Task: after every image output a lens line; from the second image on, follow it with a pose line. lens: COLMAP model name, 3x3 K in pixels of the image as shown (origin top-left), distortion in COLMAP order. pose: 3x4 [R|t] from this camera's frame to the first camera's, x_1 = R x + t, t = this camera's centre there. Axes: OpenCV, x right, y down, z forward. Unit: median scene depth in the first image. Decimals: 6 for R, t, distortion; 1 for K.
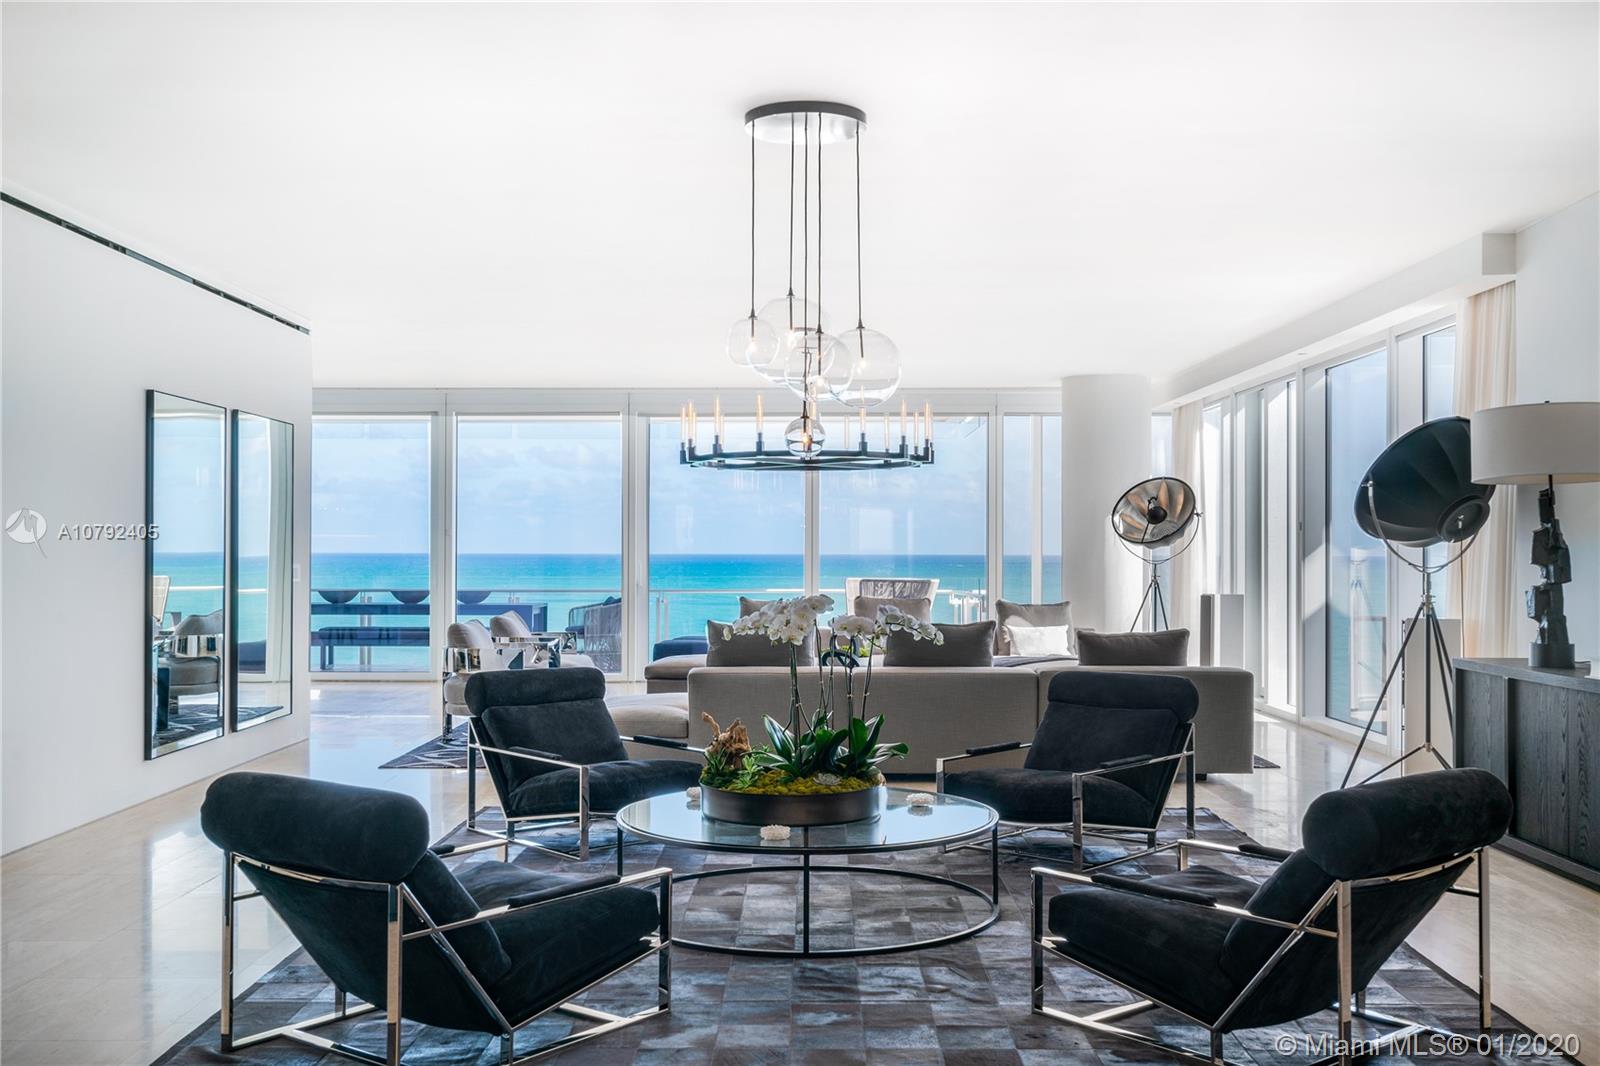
lens RADIAL K [[1559.5, 0, 800.0], [0, 1559.5, 533.0], [0, 0, 1]] dist [0.013309, 0.002624]
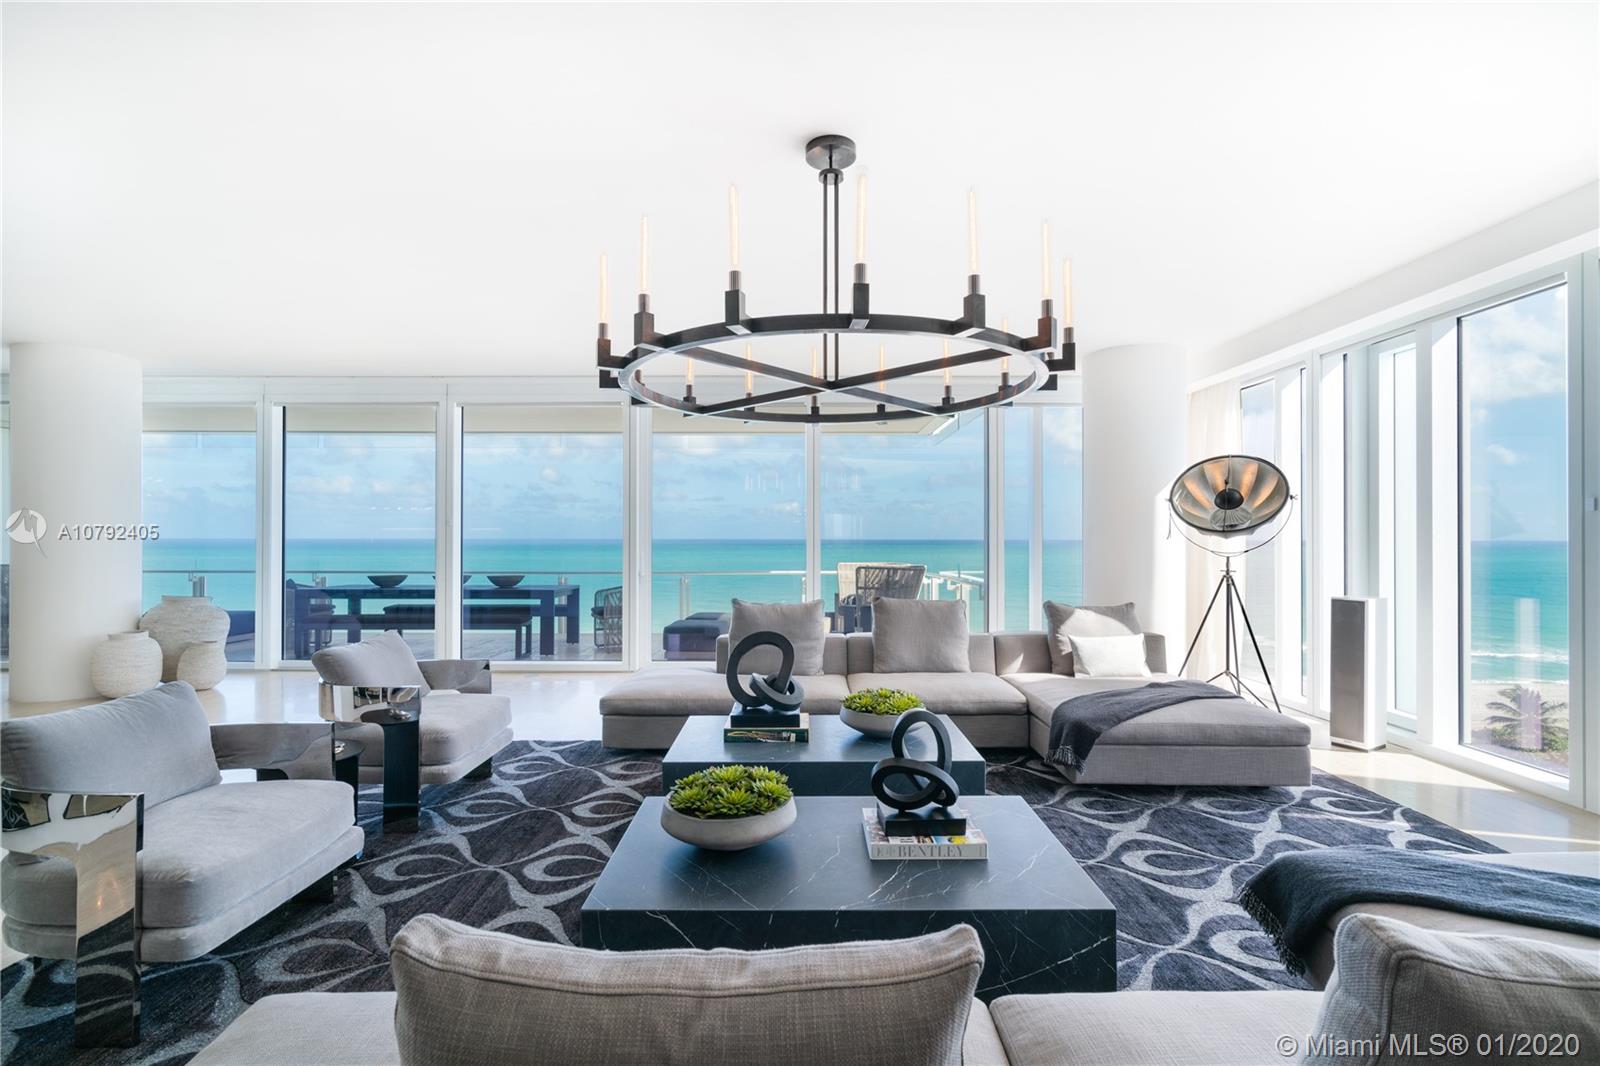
lens RADIAL K [[772.1, 0, 804.2], [0, 772.1, 526.8], [0, 0, 1]] dist [-0.001038, 0.045032]
pose [[0.999910, 0.001860, 0.013272, -0.009069], [-0.001856, 0.999998, -0.000385, 0.005550], [-0.013273, 0.000360, 0.999912, 0.775193]]
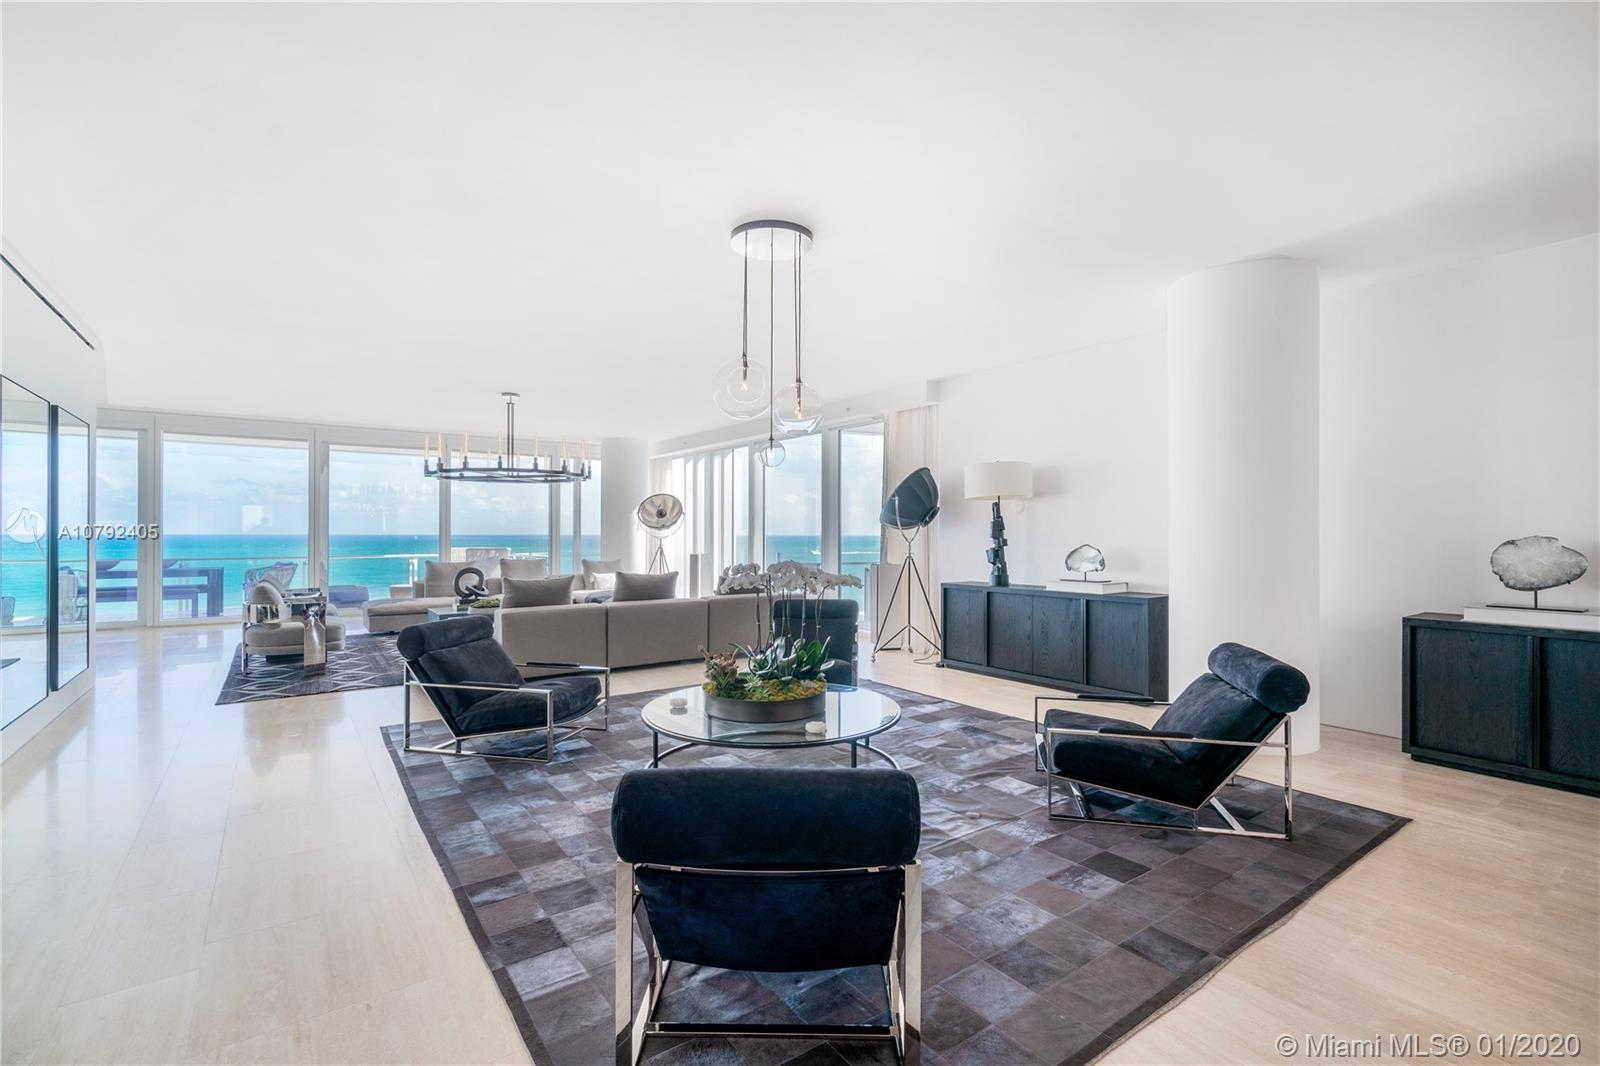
lens RADIAL K [[729.1, 0, 800.0], [0, 729.1, 533.0], [0, 0, 1]] dist [-0.030486, 0.000104]
pose [[0.816177, -0.001008, 0.577801, -0.196745], [-0.005433, 0.999941, 0.009419, 0.003910], [-0.577776, -0.010827, 0.816123, 0.227030]]
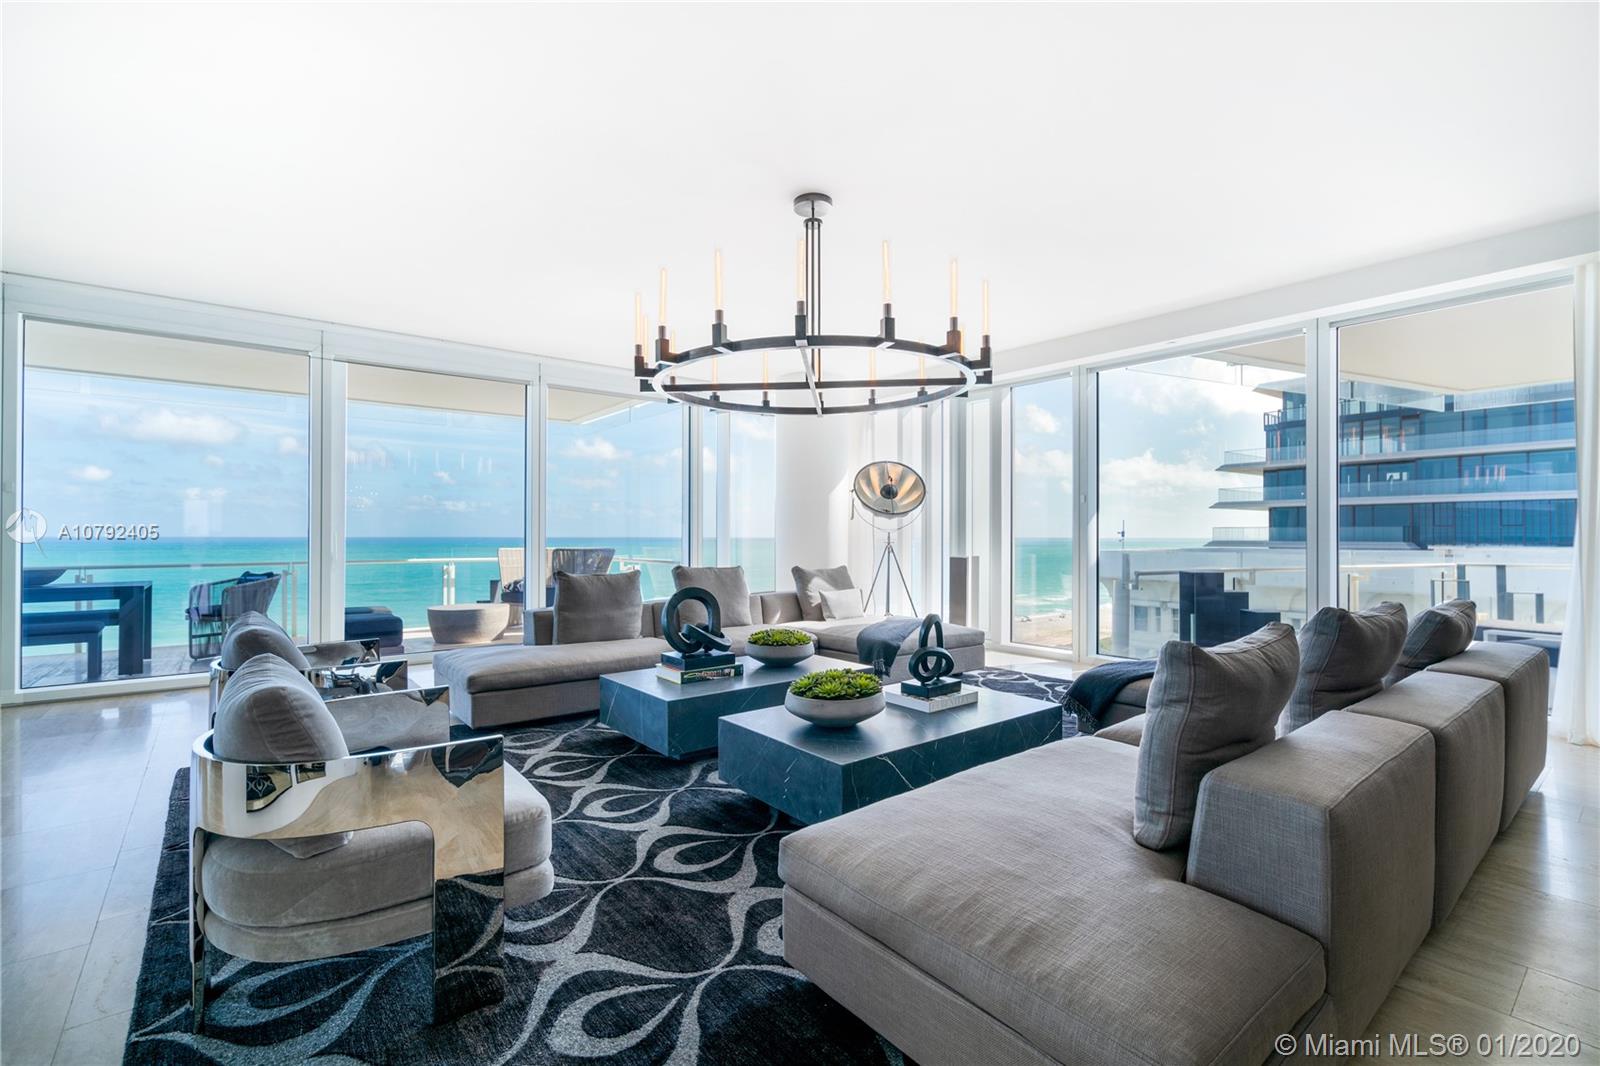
lens RADIAL K [[725.0, 0, 800.0], [0, 725.0, 533.0], [0, 0, 1]] dist [0.000149, 0.000265]
pose [[0.793971, -0.003456, 0.607946, -0.218936], [-0.001993, 0.999964, 0.008287, 0.020832], [-0.607952, -0.007791, 0.793935, 0.790665]]
